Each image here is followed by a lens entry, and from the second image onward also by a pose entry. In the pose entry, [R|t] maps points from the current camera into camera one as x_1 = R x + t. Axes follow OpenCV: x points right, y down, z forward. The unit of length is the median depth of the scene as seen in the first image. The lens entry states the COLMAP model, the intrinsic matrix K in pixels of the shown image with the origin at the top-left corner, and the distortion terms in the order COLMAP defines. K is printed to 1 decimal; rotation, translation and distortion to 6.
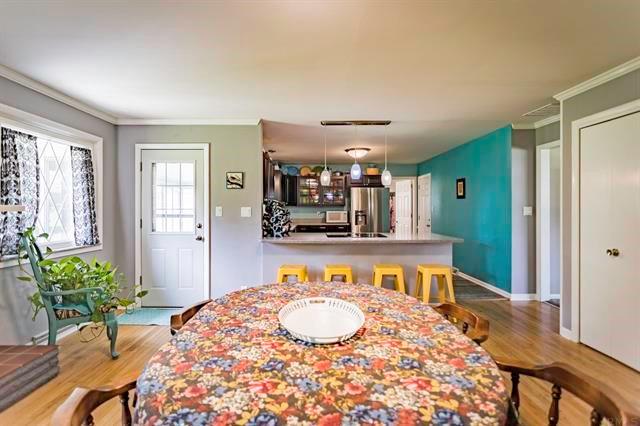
lens RADIAL K [[318.1, 0, 318.8], [0, 318.1, 206.9], [0, 0, 1]] dist [-0.000481, 0.000122]
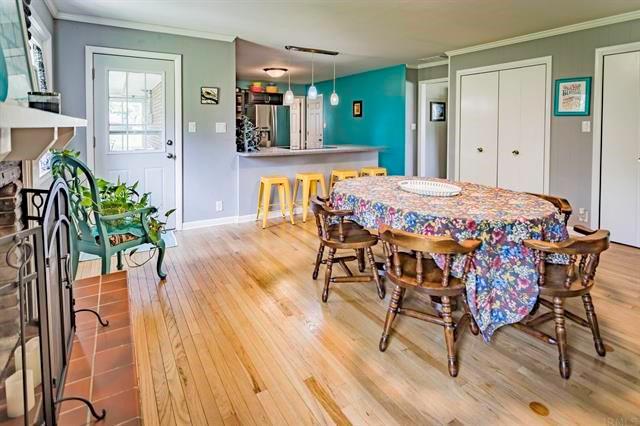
lens RADIAL K [[339.5, 0, 320.3], [0, 339.5, 134.4], [0, 0, 1]] dist [-0.002088, -0.000270]
pose [[0.850456, -0.012905, 0.525887, -0.519971], [-0.003535, 0.999536, 0.030245, 0.003814], [-0.526034, -0.027581, 0.850016, -0.077715]]
